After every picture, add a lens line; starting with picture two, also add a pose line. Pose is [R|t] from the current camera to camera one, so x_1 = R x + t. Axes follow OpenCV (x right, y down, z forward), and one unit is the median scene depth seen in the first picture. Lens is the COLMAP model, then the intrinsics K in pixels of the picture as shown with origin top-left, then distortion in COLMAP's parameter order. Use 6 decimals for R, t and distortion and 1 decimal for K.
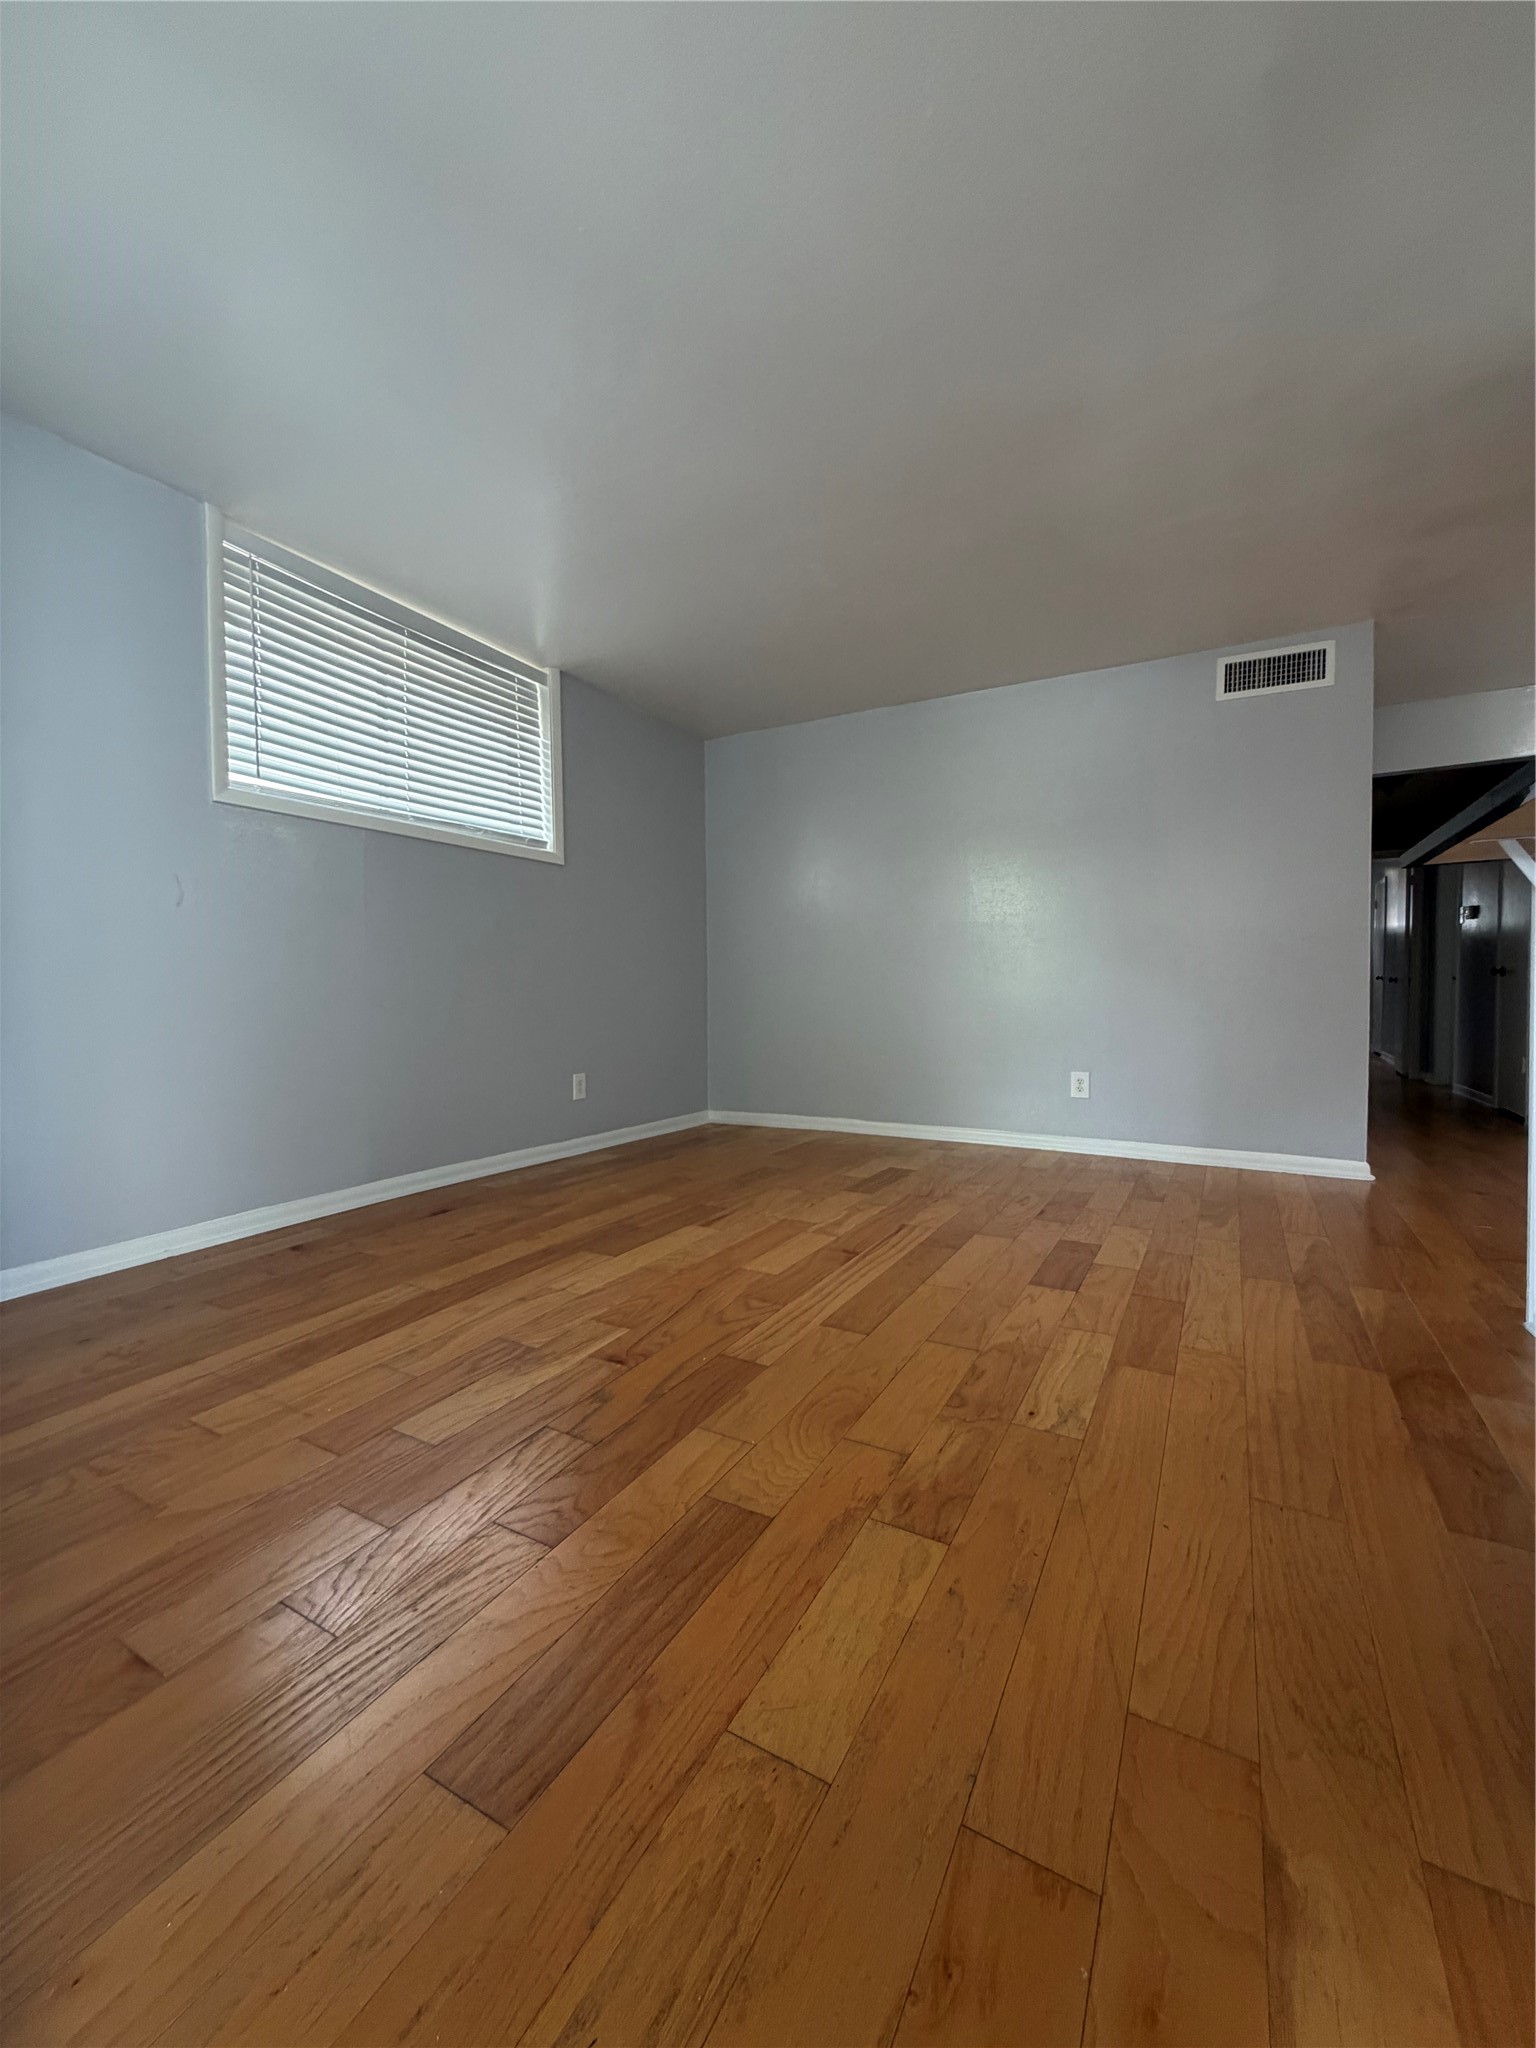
lens RADIAL K [[821.2, 0, 767.7], [0, 821.2, 1023.0], [0, 0, 1]] dist [0.001391, 0.000236]
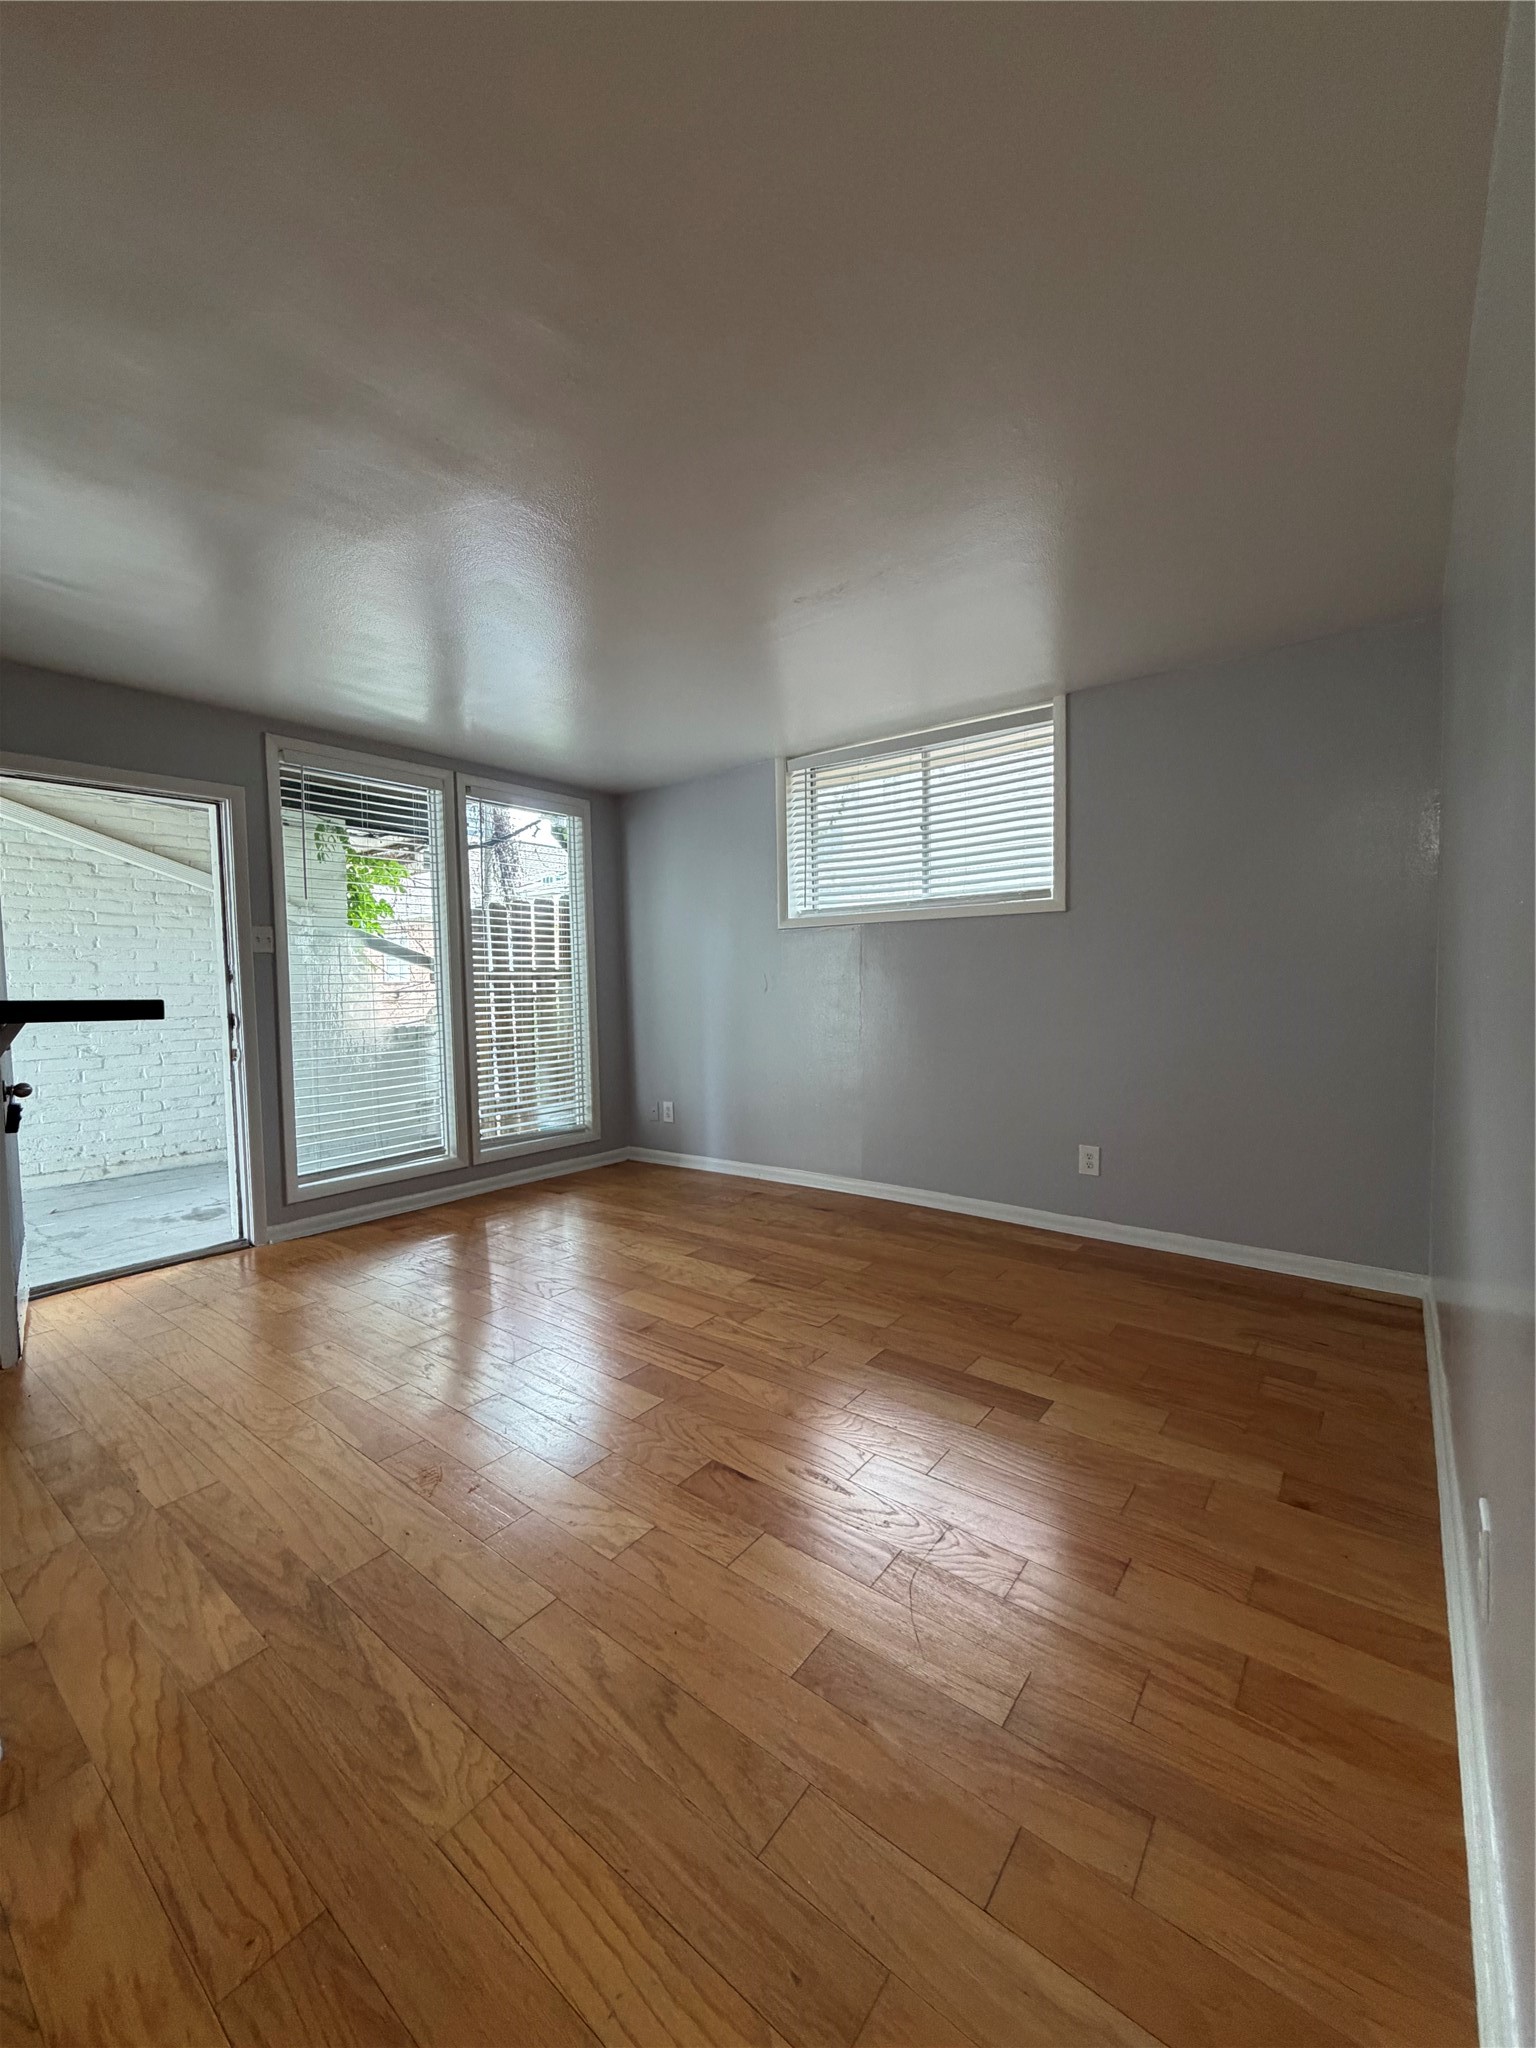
lens RADIAL K [[821.2, 0, 768.6], [0, 821.2, 1020.9], [0, 0, 1]] dist [0.001391, 0.000236]
pose [[-0.150033, 0.058702, -0.986937, 1.052969], [-0.016888, 0.997938, 0.061924, -0.184830], [0.988537, 0.025958, -0.148732, 1.231903]]
